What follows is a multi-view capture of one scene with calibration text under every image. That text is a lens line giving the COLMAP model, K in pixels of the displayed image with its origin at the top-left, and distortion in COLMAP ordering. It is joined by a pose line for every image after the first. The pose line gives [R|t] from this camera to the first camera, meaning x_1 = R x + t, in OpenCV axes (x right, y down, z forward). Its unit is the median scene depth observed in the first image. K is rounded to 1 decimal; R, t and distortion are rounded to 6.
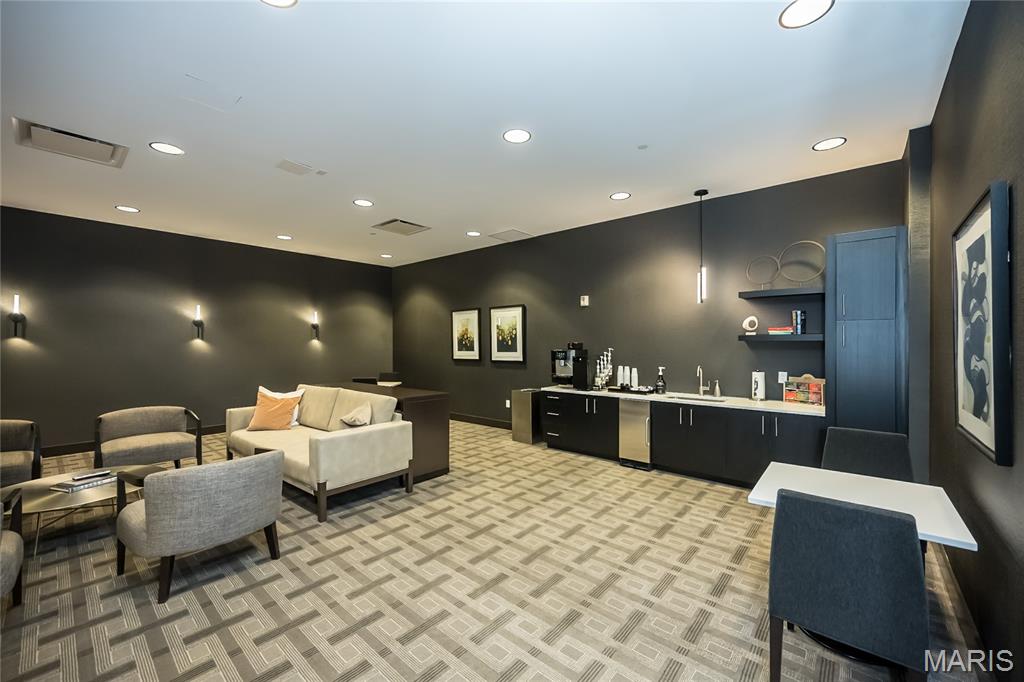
lens RADIAL K [[408.1, 0, 502.0], [0, 408.1, 342.9], [0, 0, 1]] dist [-0.000648, -0.000198]
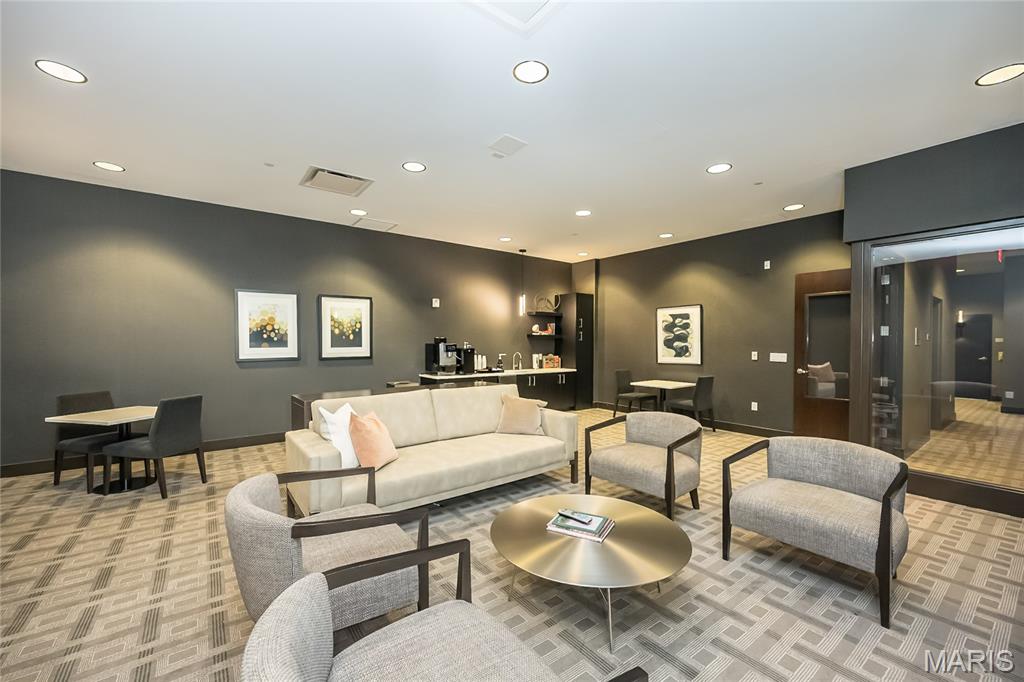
lens RADIAL K [[408.1, 0, 514.3], [0, 408.1, 341.0], [0, 0, 1]] dist [-0.000648, -0.000198]
pose [[0.212273, -0.003807, 0.977203, -1.021027], [-0.010265, 0.999929, 0.006126, -0.001138], [-0.977157, -0.011332, 0.212218, 0.578842]]
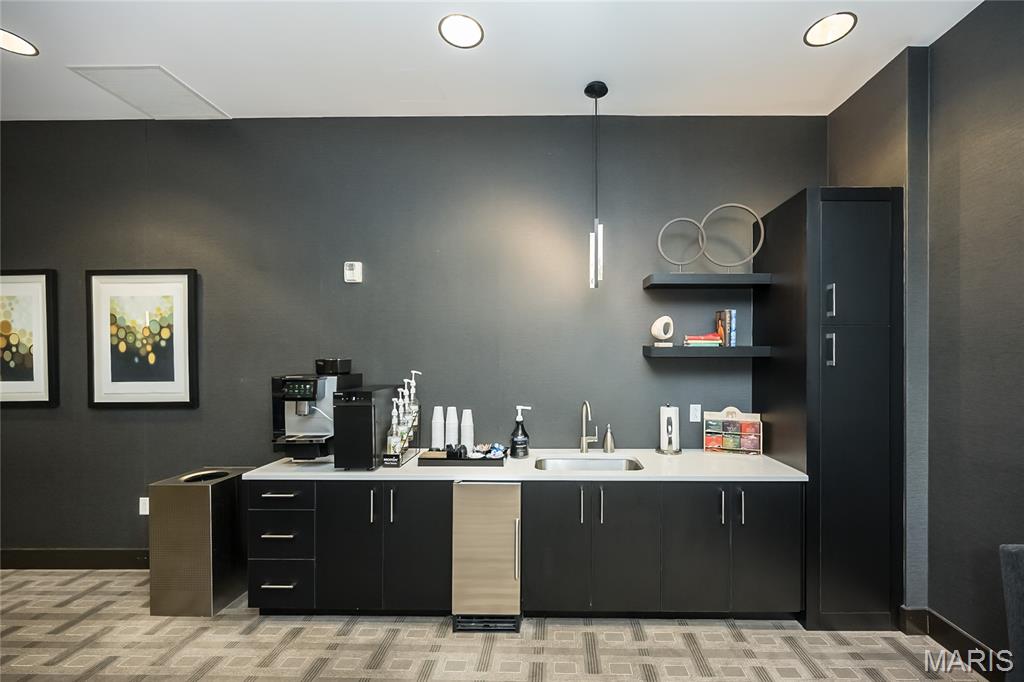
lens RADIAL K [[408.1, 0, 531.7], [0, 408.1, 353.1], [0, 0, 1]] dist [-0.000648, -0.000198]
pose [[0.757871, 0.006265, 0.652374, 0.053589], [-0.000426, 0.999958, -0.009107, -0.003684], [-0.652404, 0.006624, 0.757843, 0.551240]]
